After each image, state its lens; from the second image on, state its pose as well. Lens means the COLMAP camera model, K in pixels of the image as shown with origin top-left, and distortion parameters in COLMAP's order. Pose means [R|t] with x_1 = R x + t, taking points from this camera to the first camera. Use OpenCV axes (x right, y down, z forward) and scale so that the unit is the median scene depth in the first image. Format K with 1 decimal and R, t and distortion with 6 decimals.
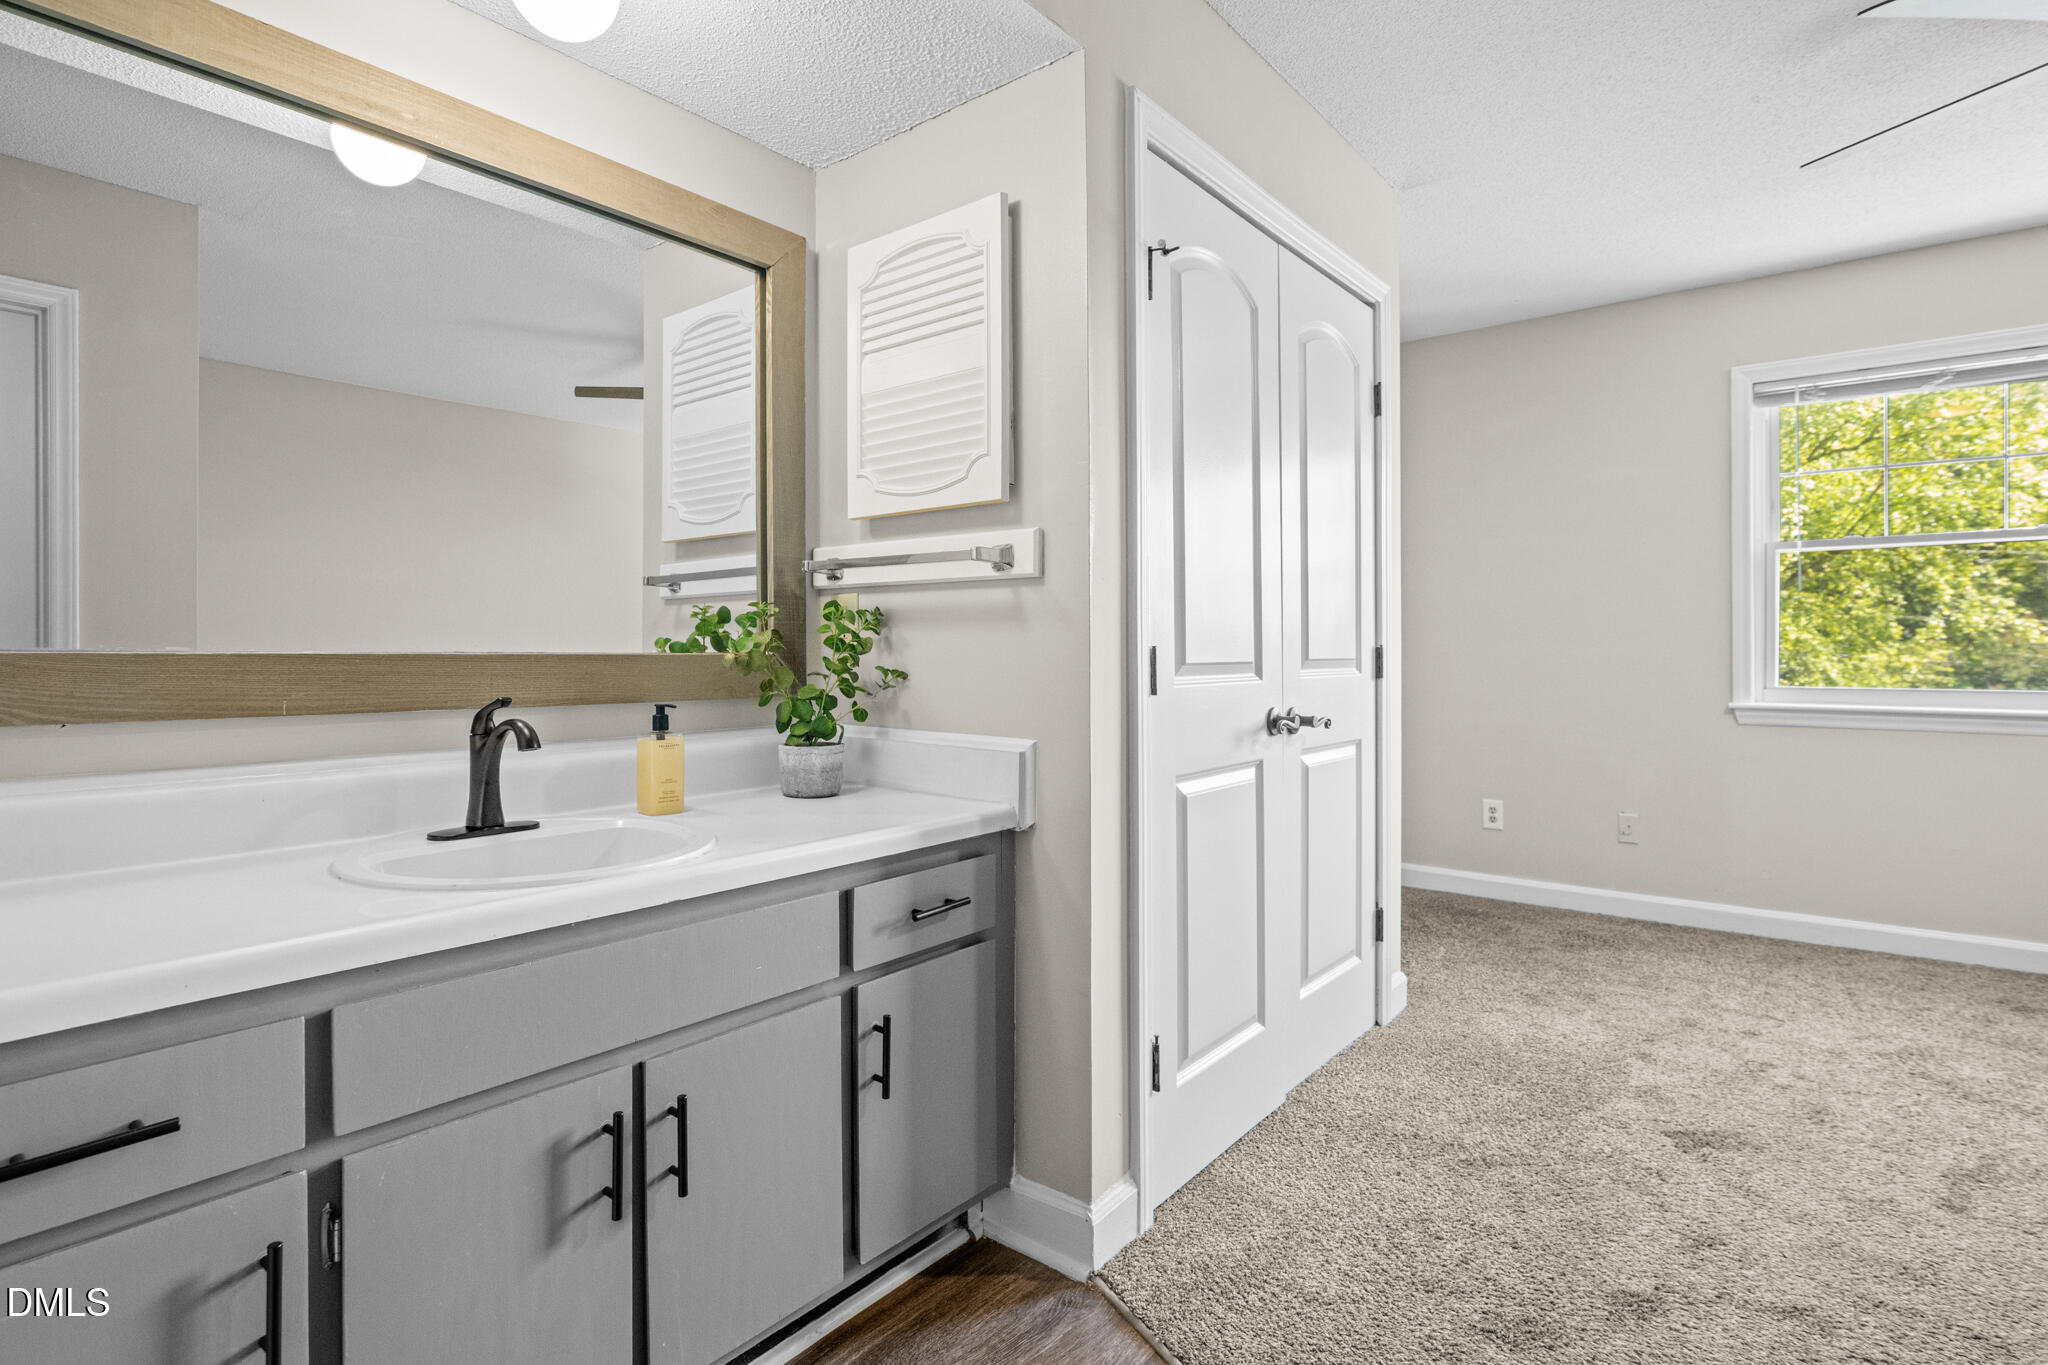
lens RADIAL K [[1007.9, 0, 1022.4], [0, 1007.9, 654.0], [0, 0, 1]] dist [0.000180, -0.000012]
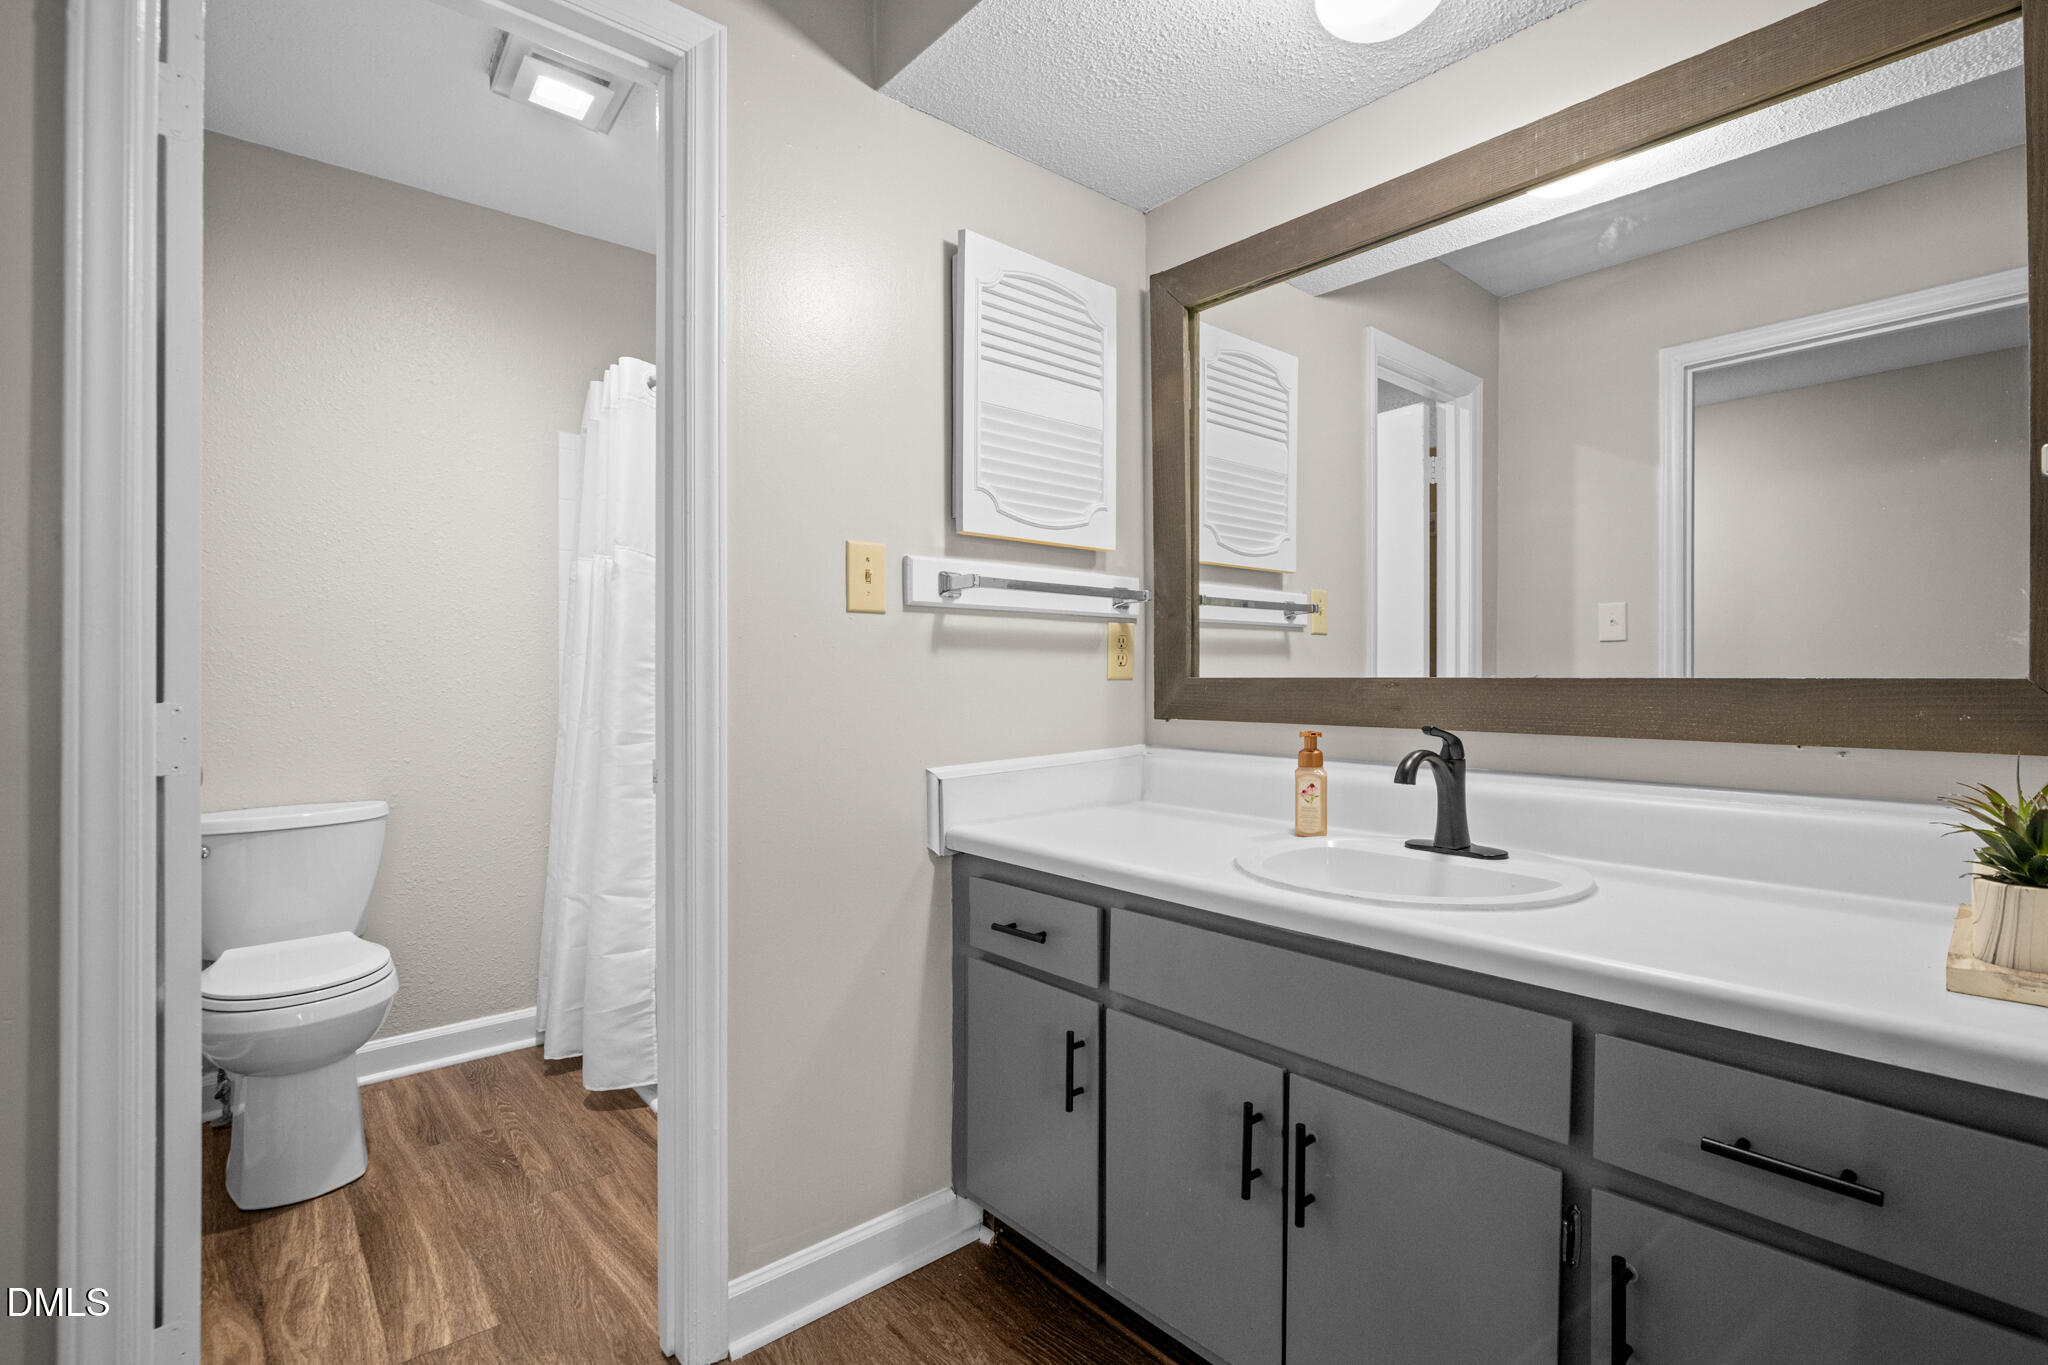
lens RADIAL K [[953.7, 0, 1024.0], [0, 953.7, 682.5], [0, 0, 1]] dist [0.000208, 0.000027]
pose [[-0.173848, 0.007071, -0.984747, 0.520526], [-0.001912, 0.999970, 0.007517, -0.003016], [0.984771, 0.003190, -0.173830, 0.749322]]
